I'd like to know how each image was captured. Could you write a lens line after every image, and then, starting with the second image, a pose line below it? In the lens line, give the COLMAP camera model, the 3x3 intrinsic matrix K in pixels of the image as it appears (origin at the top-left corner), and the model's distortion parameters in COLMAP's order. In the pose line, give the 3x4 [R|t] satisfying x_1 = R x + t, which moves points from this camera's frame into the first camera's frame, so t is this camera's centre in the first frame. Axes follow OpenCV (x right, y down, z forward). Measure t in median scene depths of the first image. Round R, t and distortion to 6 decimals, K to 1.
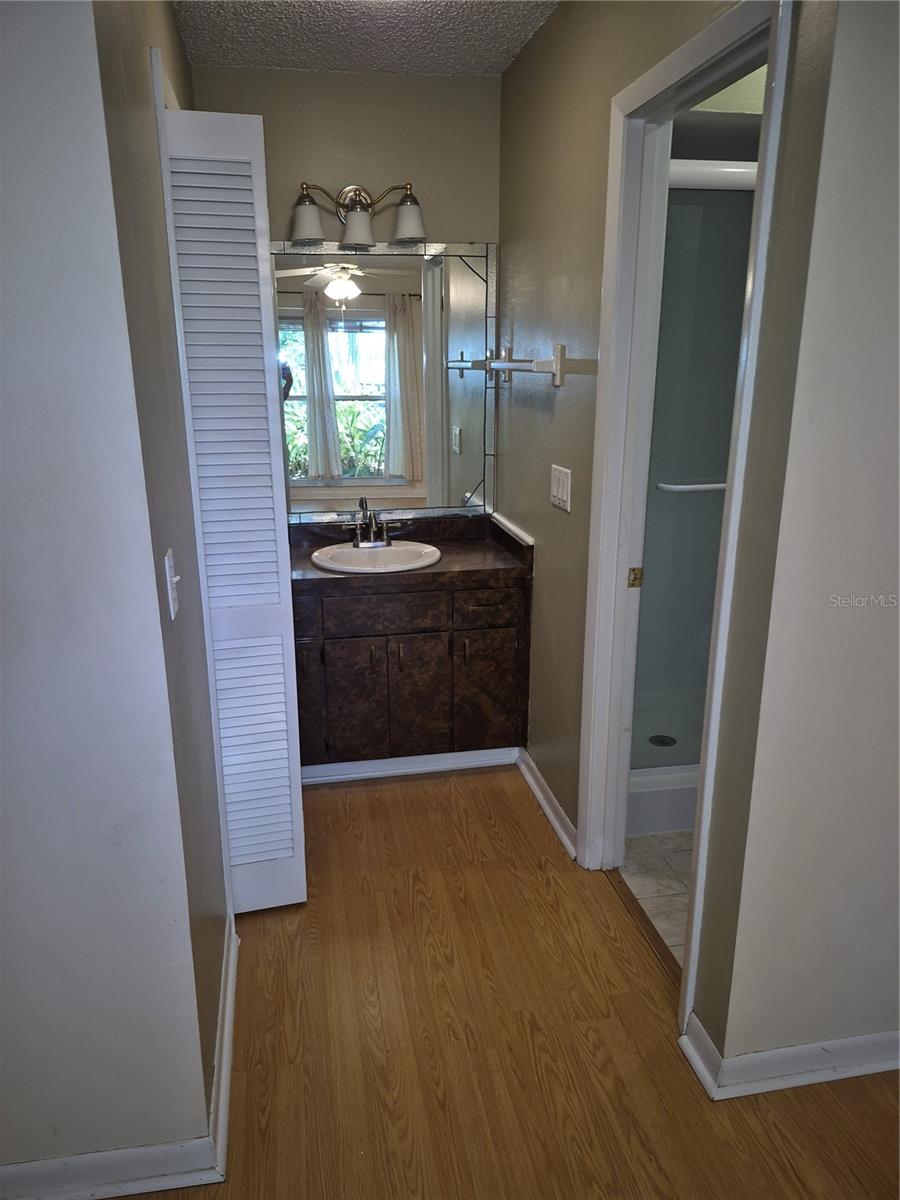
lens RADIAL K [[833.4, 0, 450.0], [0, 833.4, 600.0], [0, 0, 1]] dist [0.077504, -0.076771]
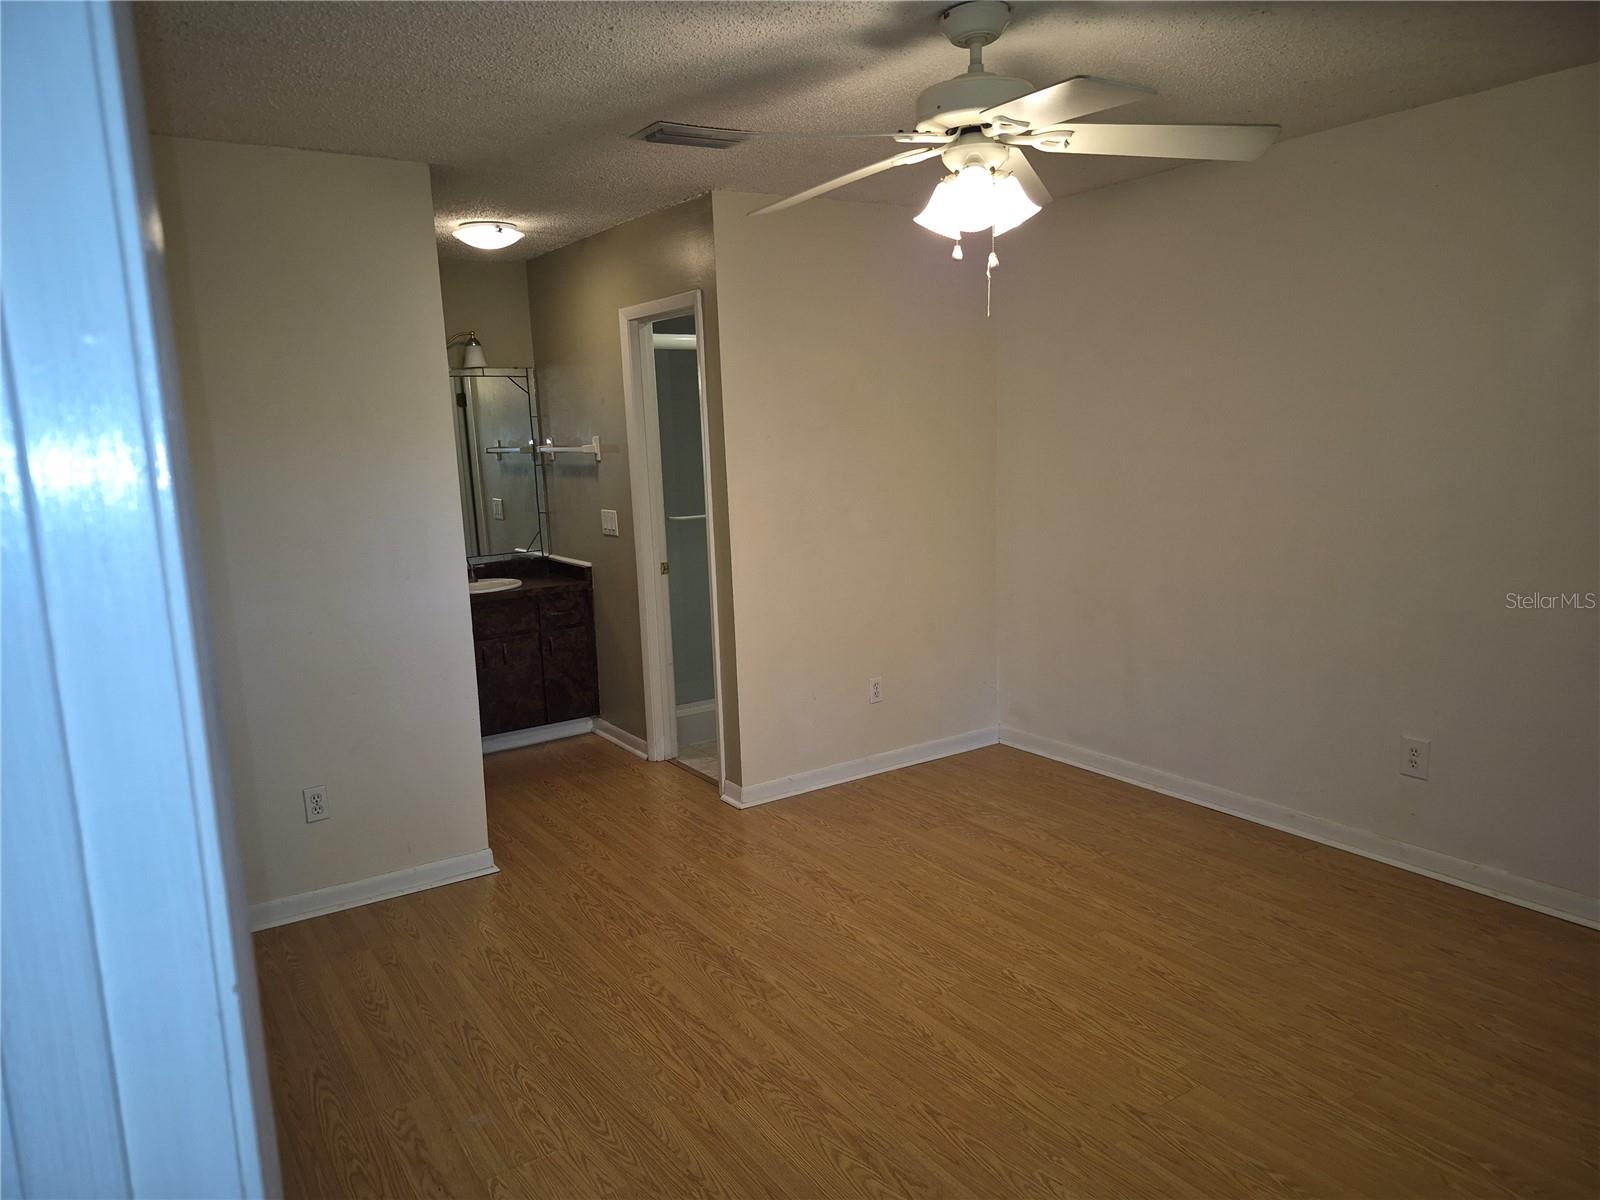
lens RADIAL K [[1111.2, 0, 800.0], [0, 1111.2, 600.0], [0, 0, 1]] dist [0.077504, -0.076771]
pose [[0.923434, -0.092516, 0.372439, -0.292764], [0.141274, 0.984304, -0.105773, 0.248663], [-0.356808, 0.150290, 0.922009, -0.920766]]
